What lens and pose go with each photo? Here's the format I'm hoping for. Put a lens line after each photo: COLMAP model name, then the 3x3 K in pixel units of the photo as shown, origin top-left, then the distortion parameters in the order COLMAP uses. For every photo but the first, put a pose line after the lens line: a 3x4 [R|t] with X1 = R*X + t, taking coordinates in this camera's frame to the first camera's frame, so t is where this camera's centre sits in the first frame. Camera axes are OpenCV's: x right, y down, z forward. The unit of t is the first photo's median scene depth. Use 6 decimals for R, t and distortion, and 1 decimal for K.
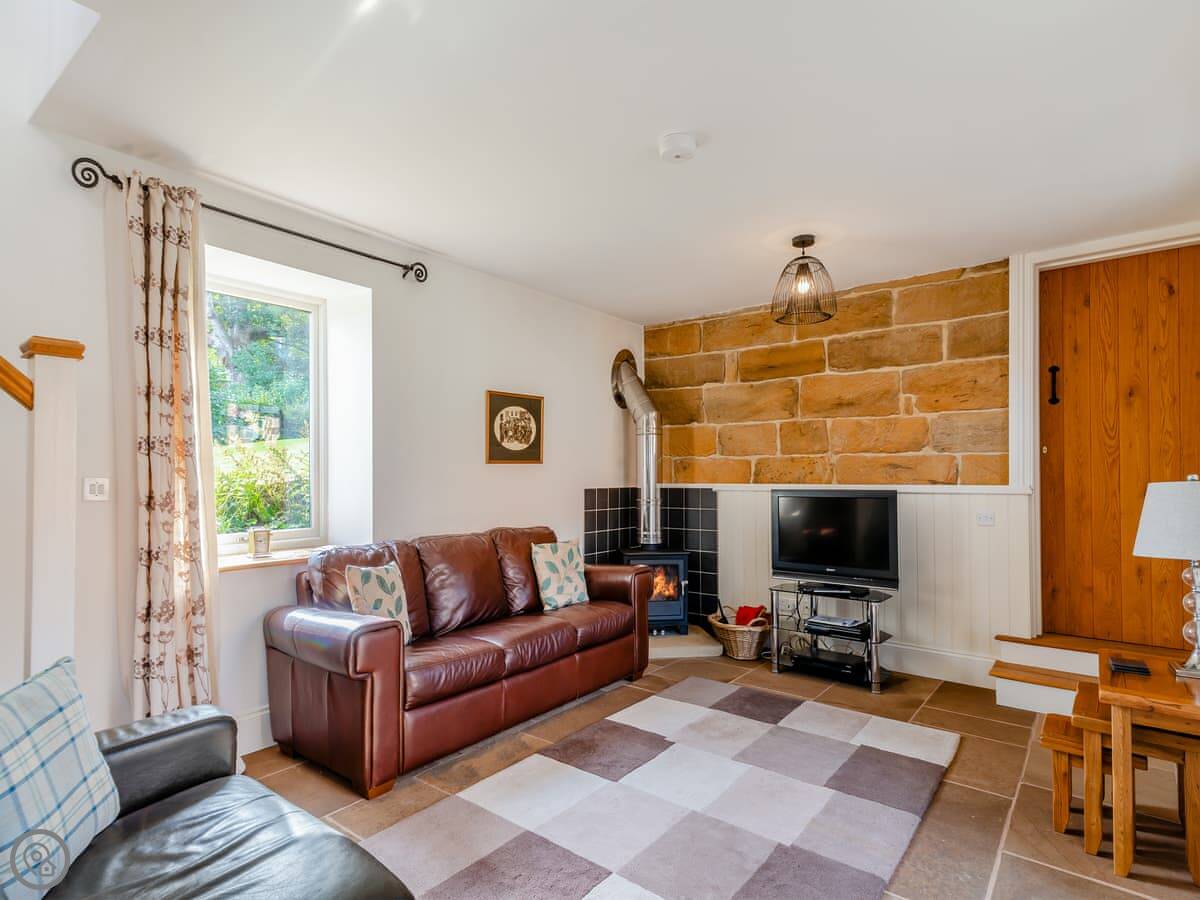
lens RADIAL K [[636.6, 0, 595.4], [0, 636.6, 462.4], [0, 0, 1]] dist [0.015404, 0.000236]
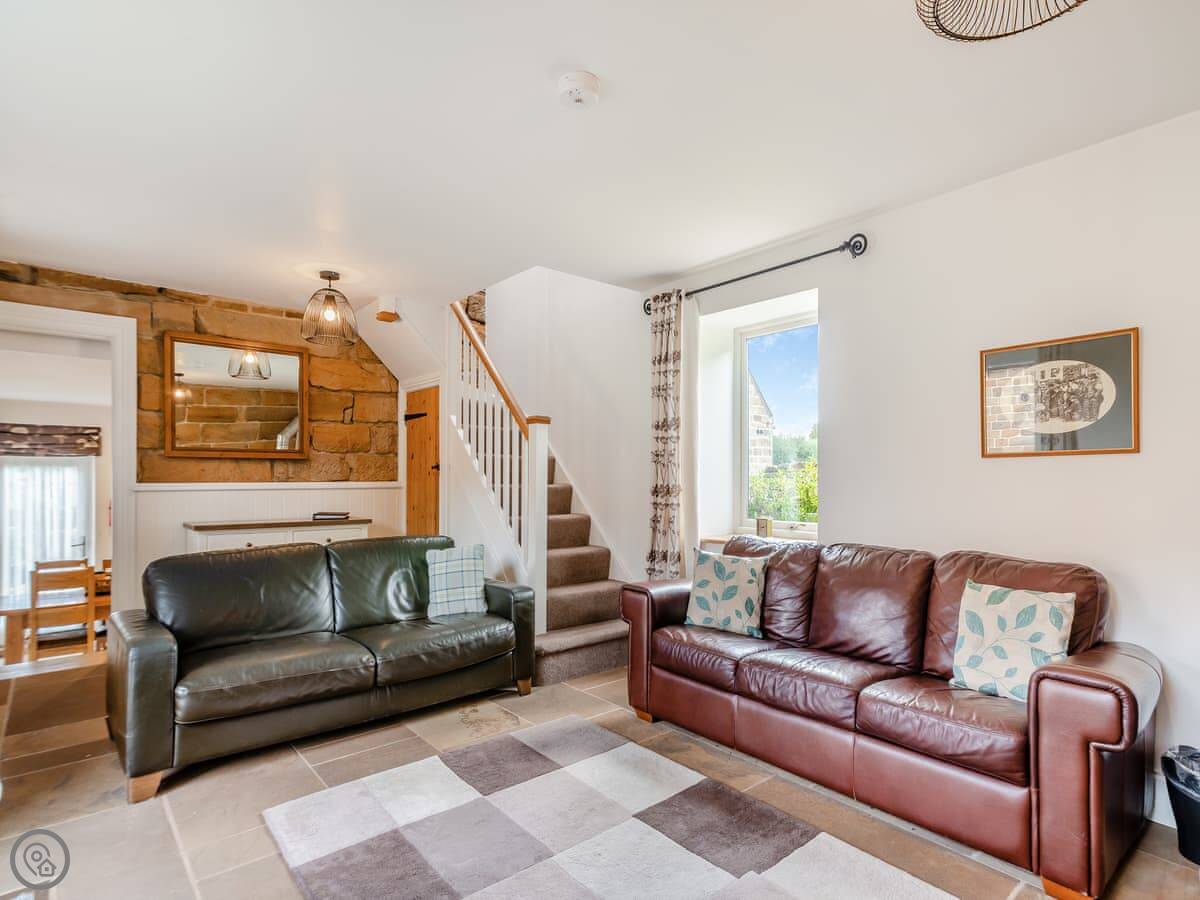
lens RADIAL K [[636.6, 0, 597.5], [0, 636.6, 462.2], [0, 0, 1]] dist [0.015404, 0.000236]
pose [[-0.217525, -0.007225, -0.976028, 0.570428], [0.028107, 0.999512, -0.013663, 0.004468], [0.975650, -0.030405, -0.217216, 0.709921]]
